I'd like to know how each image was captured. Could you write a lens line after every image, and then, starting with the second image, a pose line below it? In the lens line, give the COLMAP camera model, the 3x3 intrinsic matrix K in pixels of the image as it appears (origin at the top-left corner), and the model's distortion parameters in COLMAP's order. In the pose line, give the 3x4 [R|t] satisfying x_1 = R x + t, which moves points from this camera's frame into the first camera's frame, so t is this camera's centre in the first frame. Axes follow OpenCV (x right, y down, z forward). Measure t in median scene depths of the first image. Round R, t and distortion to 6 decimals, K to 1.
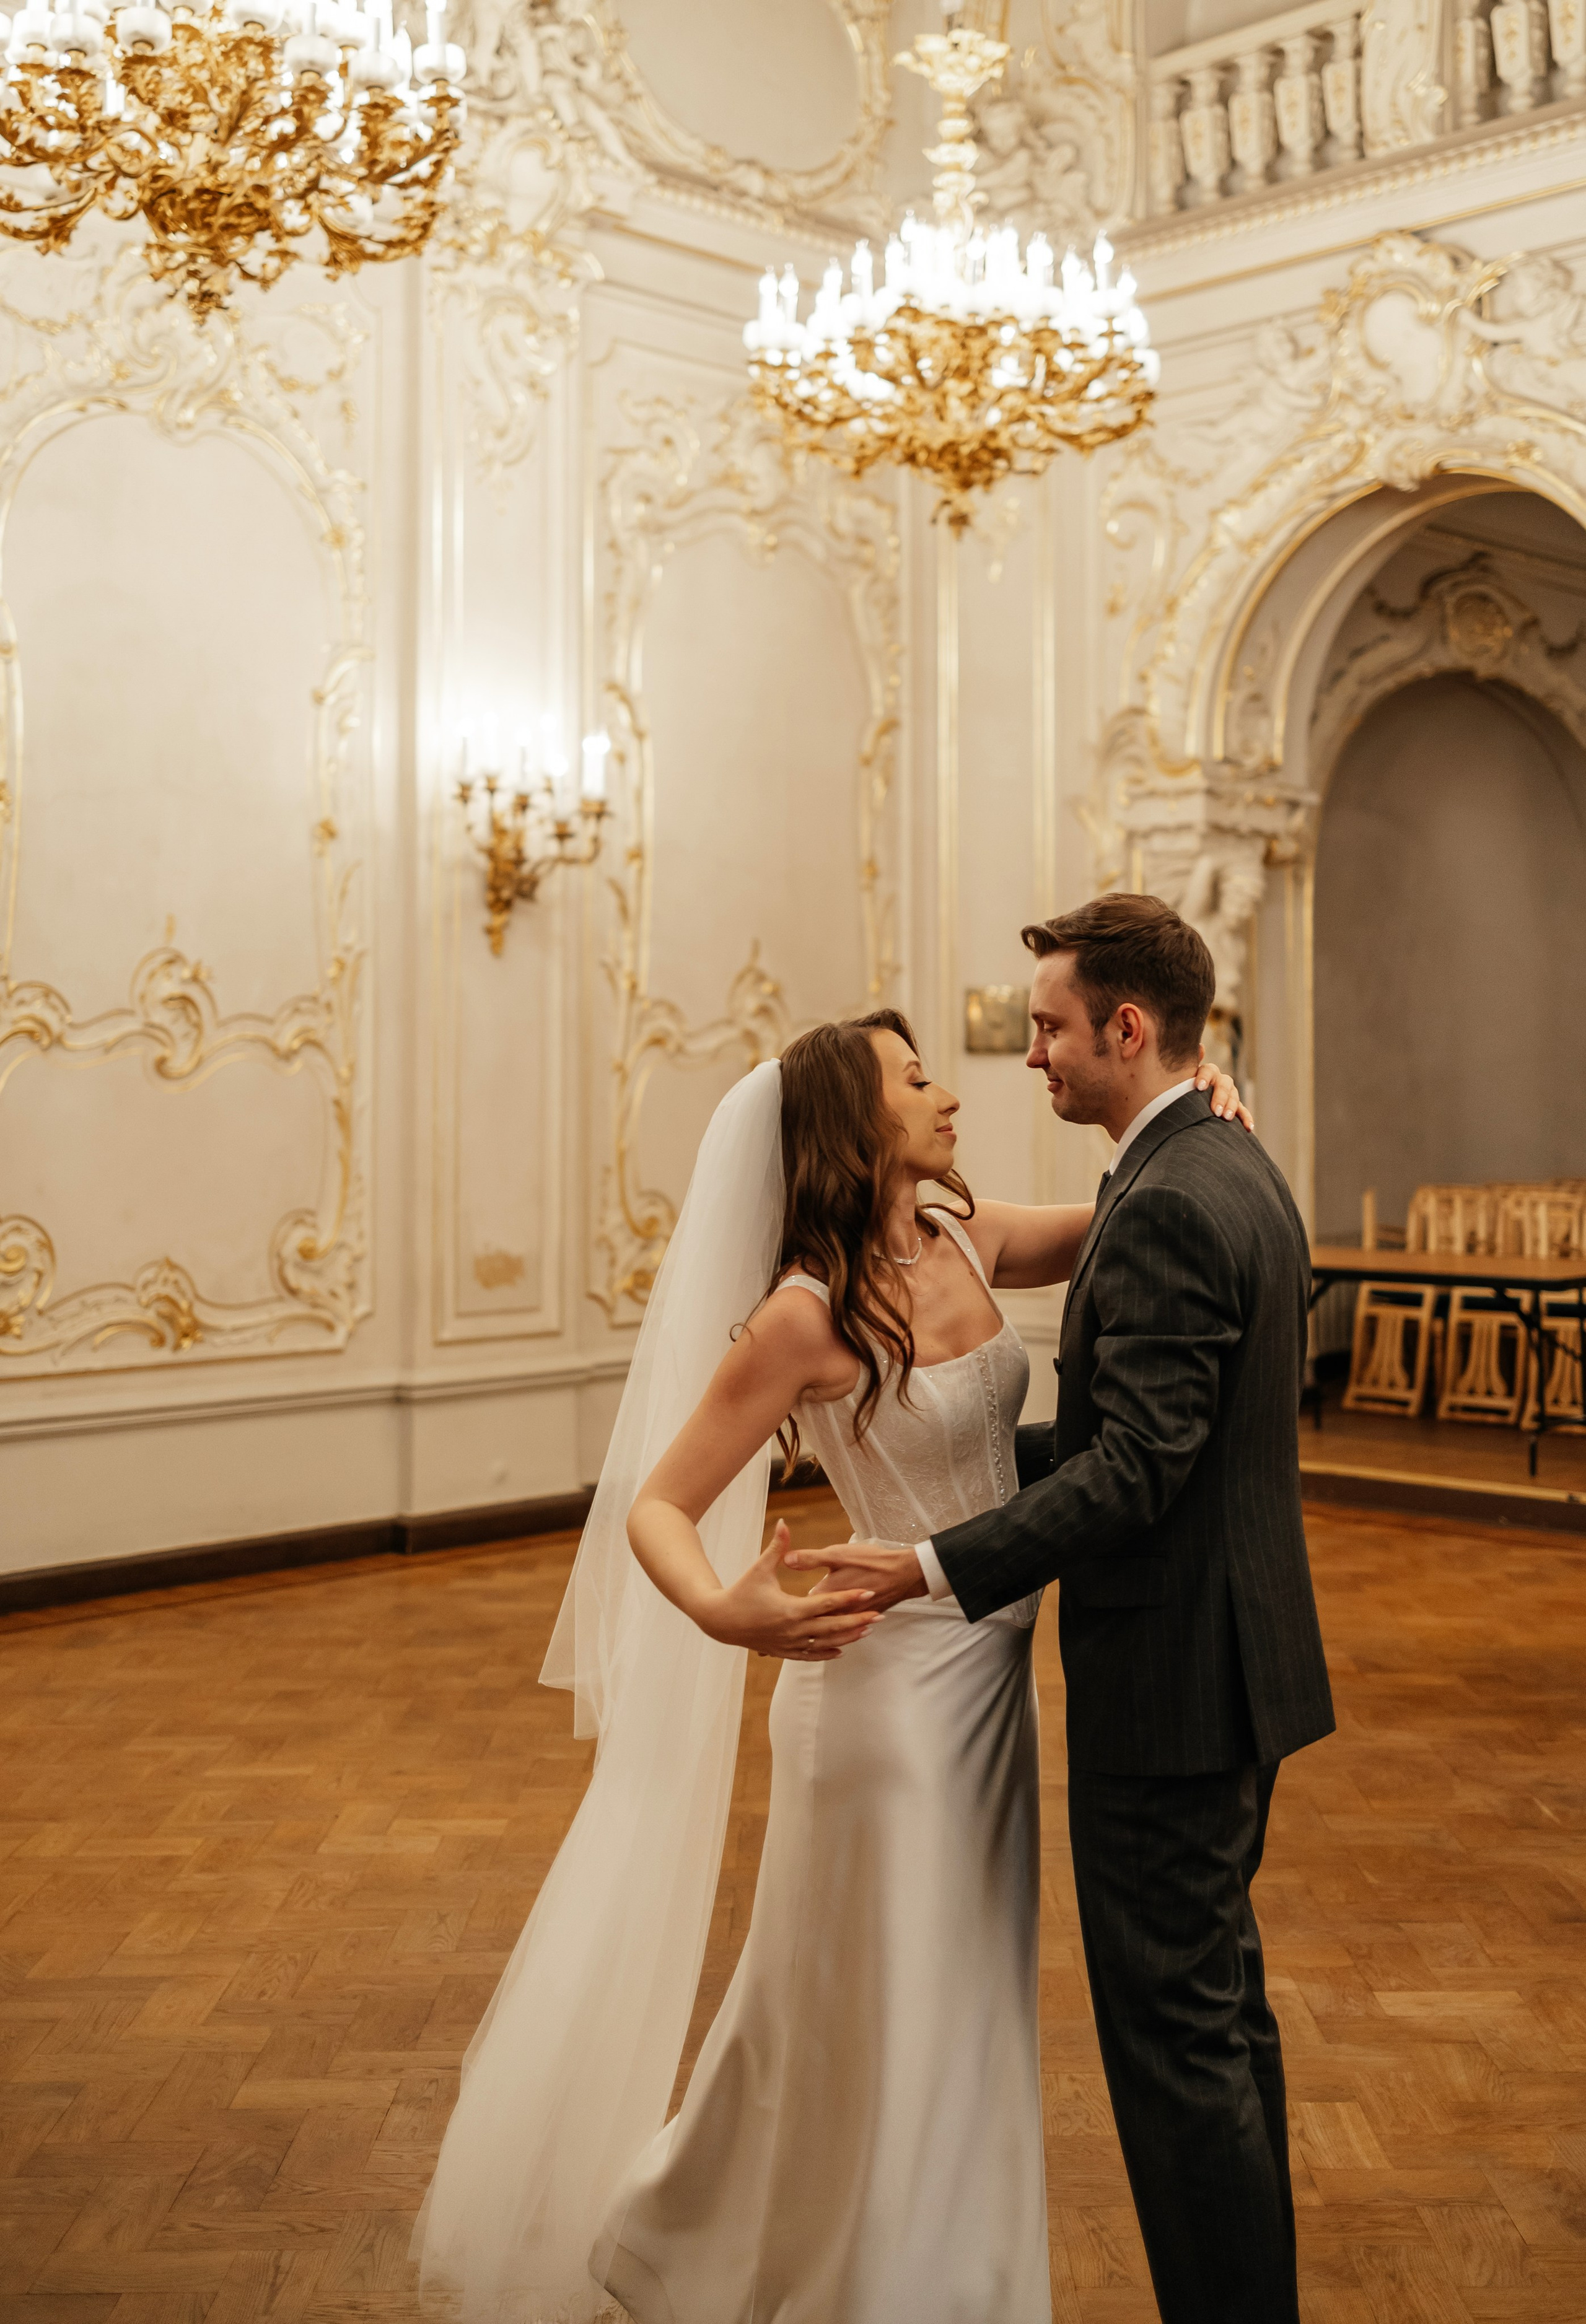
lens RADIAL K [[2738.9, 0, 788.9], [0, 2738.9, 972.2], [0, 0, 1]] dist [0.017205, 0.015055]
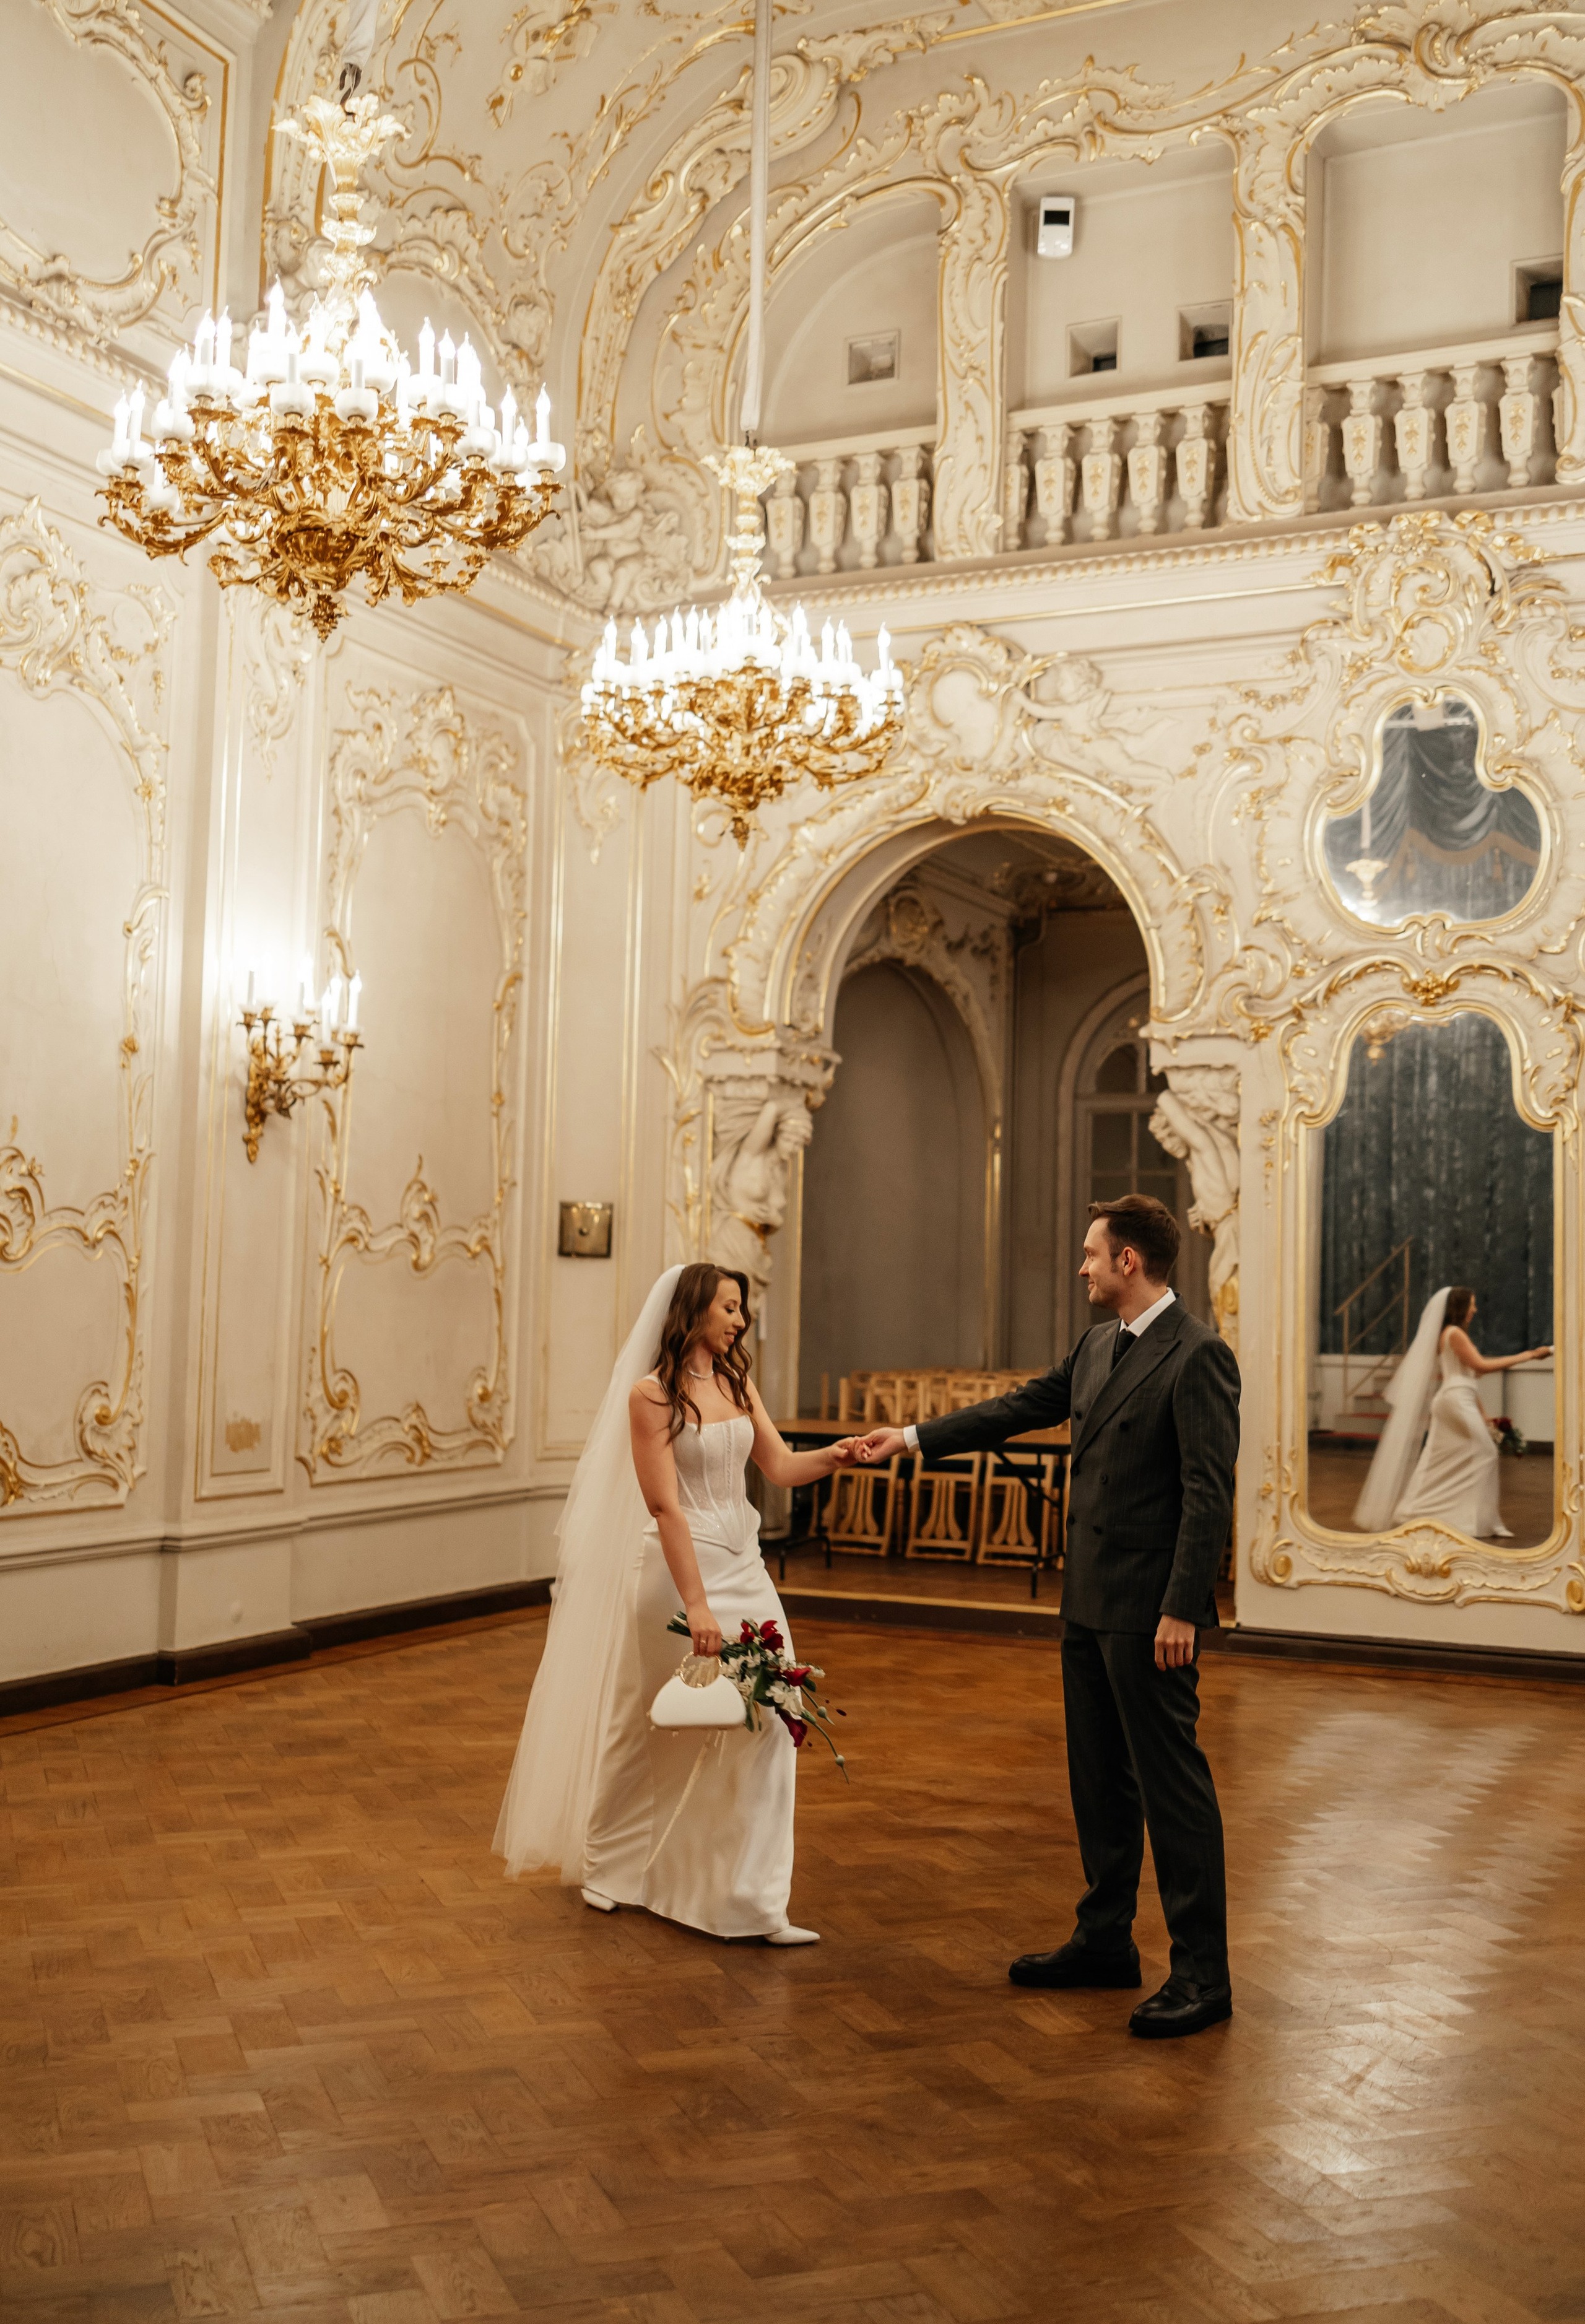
lens RADIAL K [[2493.7, 0, 758.6], [0, 2493.7, 1122.8], [0, 0, 1]] dist [0.043006, -0.018027]
pose [[0.940006, 0.045605, 0.338097, -0.256143], [-0.038015, 0.998855, -0.029041, -0.000081], [-0.339034, 0.014446, 0.940663, -0.059312]]
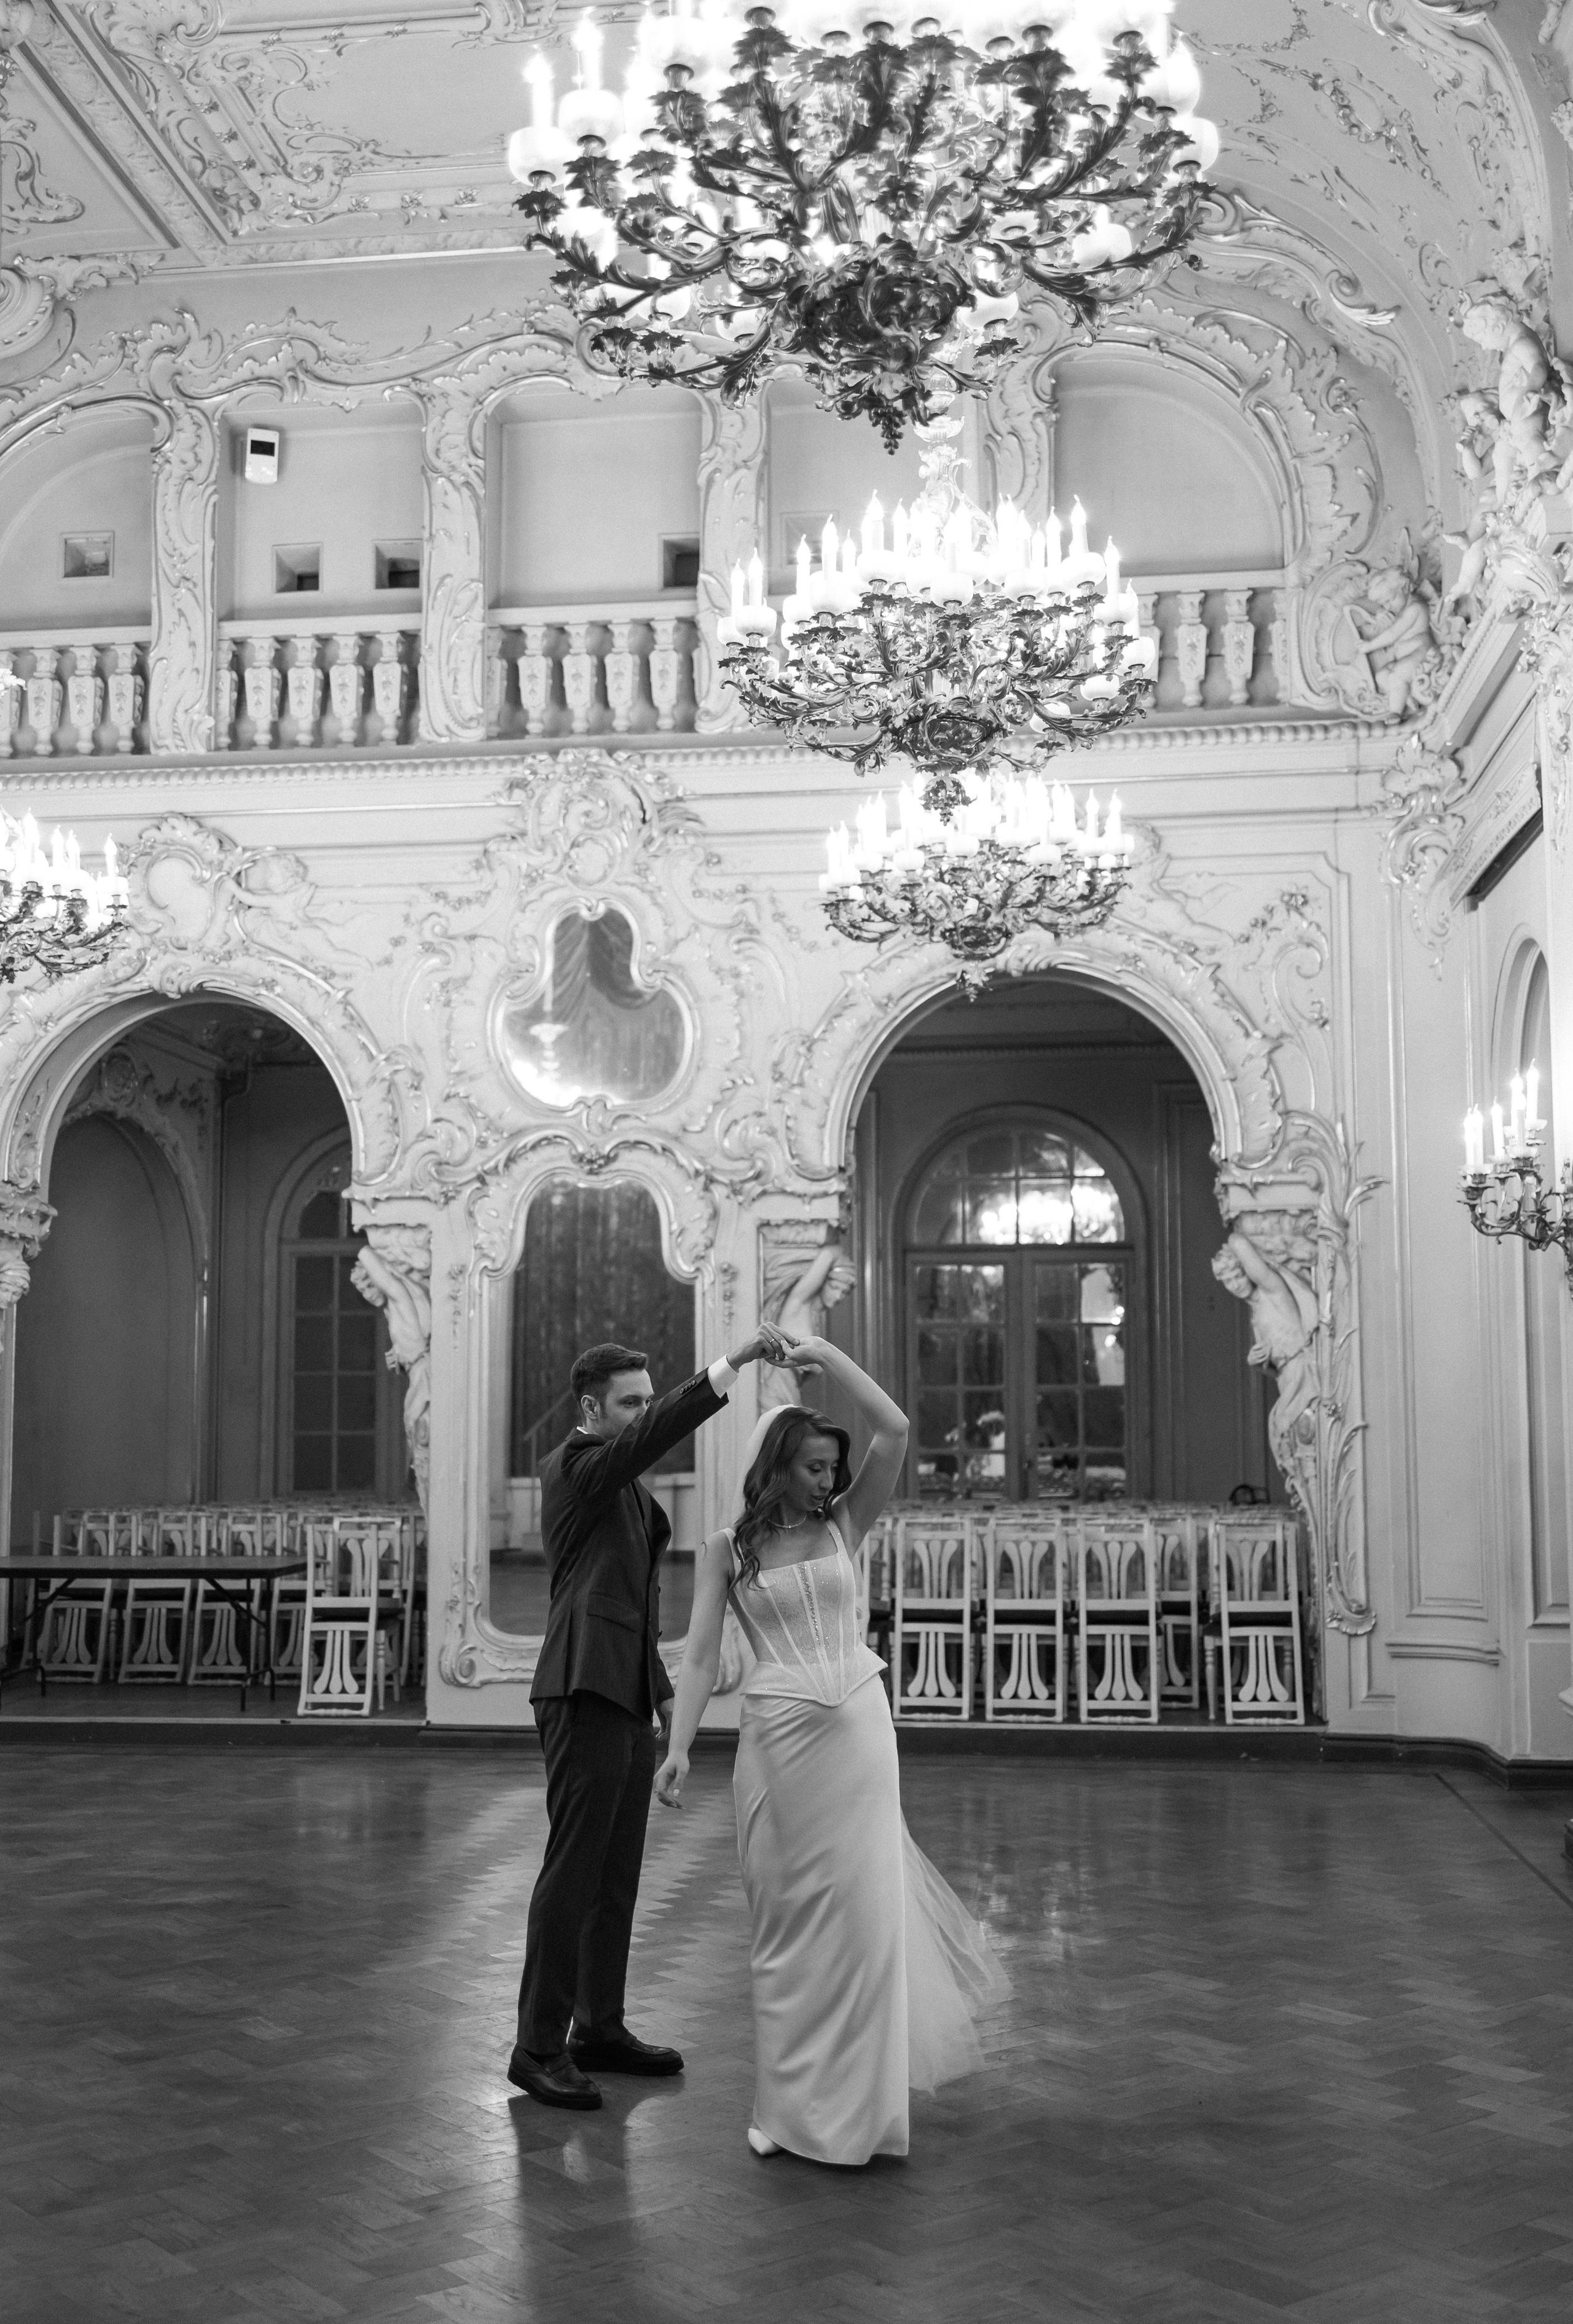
lens RADIAL K [[2552.7, 0, 767.6], [0, 2552.7, 1215.8], [0, 0, 1]] dist [0.055115, -0.034442]
pose [[0.787517, 0.050749, 0.614200, -0.335173], [-0.025905, 0.998449, -0.049283, -0.011712], [-0.615748, 0.022901, 0.787610, -0.201037]]
